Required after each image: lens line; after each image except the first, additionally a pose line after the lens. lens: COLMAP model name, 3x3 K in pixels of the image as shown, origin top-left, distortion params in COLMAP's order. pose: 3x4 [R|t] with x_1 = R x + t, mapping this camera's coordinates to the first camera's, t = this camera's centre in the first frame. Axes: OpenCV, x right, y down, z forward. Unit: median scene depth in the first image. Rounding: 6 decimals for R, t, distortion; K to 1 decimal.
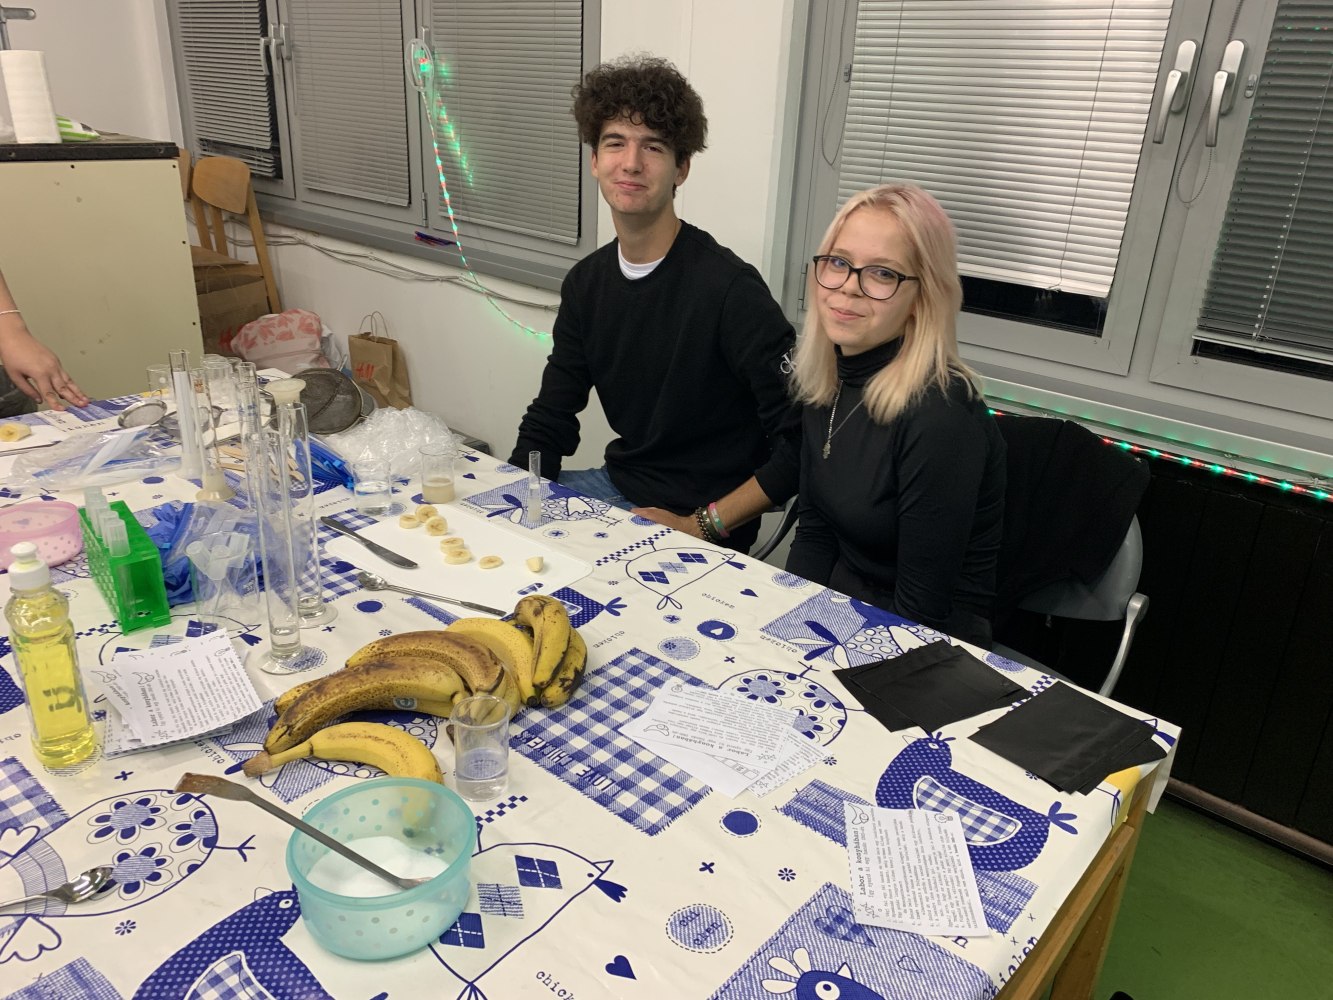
lens RADIAL K [[1005.2, 0, 666.1], [0, 1005.2, 499.4], [0, 0, 1]] dist [-0.001289, -0.005533]
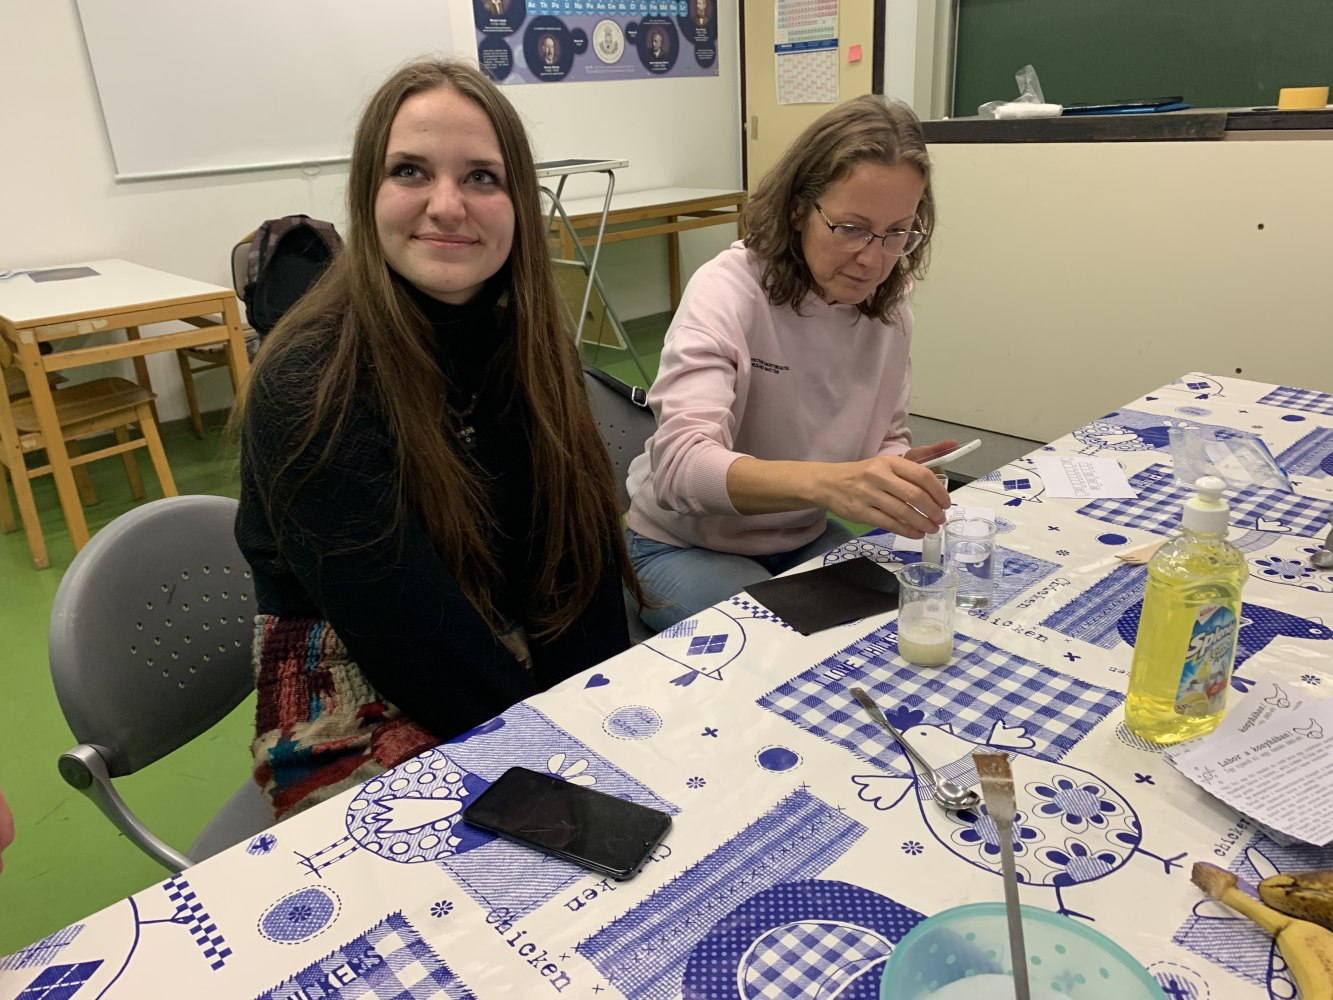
lens RADIAL K [[1005.2, 0, 666.1], [0, 1005.2, 499.9], [0, 0, 1]] dist [-0.001289, -0.005533]
pose [[-0.123600, 0.333331, -0.934673, 0.215591], [-0.339336, 0.870916, 0.355467, -0.089193], [0.932509, 0.361104, 0.005466, 0.599318]]
